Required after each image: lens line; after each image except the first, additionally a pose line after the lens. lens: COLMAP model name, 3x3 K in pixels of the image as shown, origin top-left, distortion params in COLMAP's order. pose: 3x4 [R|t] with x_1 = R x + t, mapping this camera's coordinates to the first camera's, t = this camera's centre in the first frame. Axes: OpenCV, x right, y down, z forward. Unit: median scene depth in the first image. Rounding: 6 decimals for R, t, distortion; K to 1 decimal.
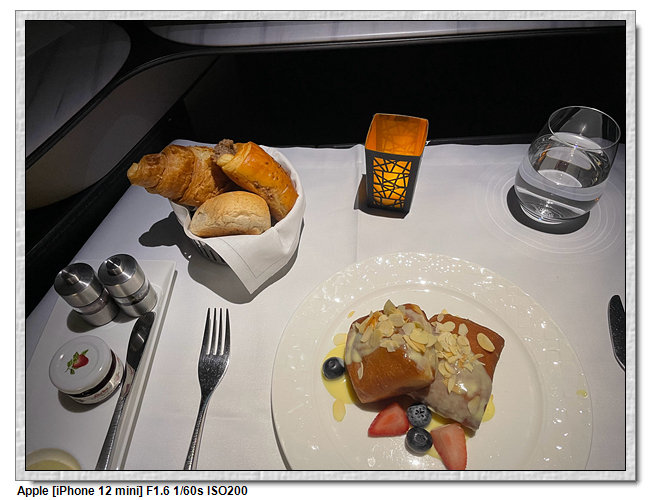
lens RADIAL K [[423.7, 0, 325.0], [0, 423.7, 250.0], [0, 0, 1]] dist [-0.001584, -0.001205]
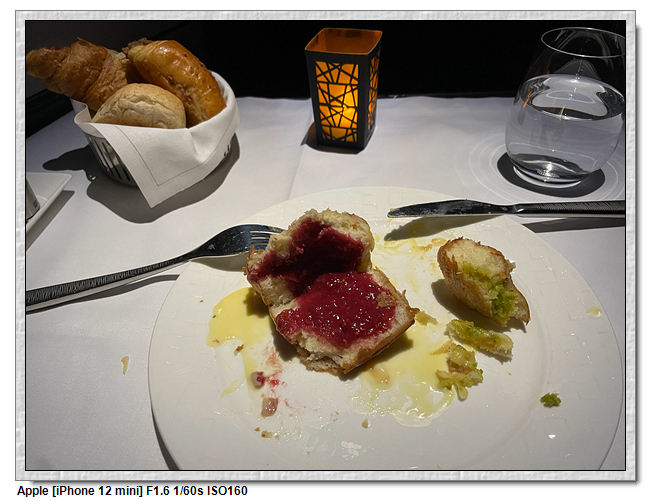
lens RADIAL K [[423.7, 0, 325.0], [0, 423.7, 250.0], [0, 0, 1]] dist [-0.001584, -0.001205]
pose [[0.998861, 0.041470, -0.023596, 0.167863], [-0.045062, 0.982478, -0.180847, 0.300491], [0.015683, 0.181704, 0.983228, 0.231414]]
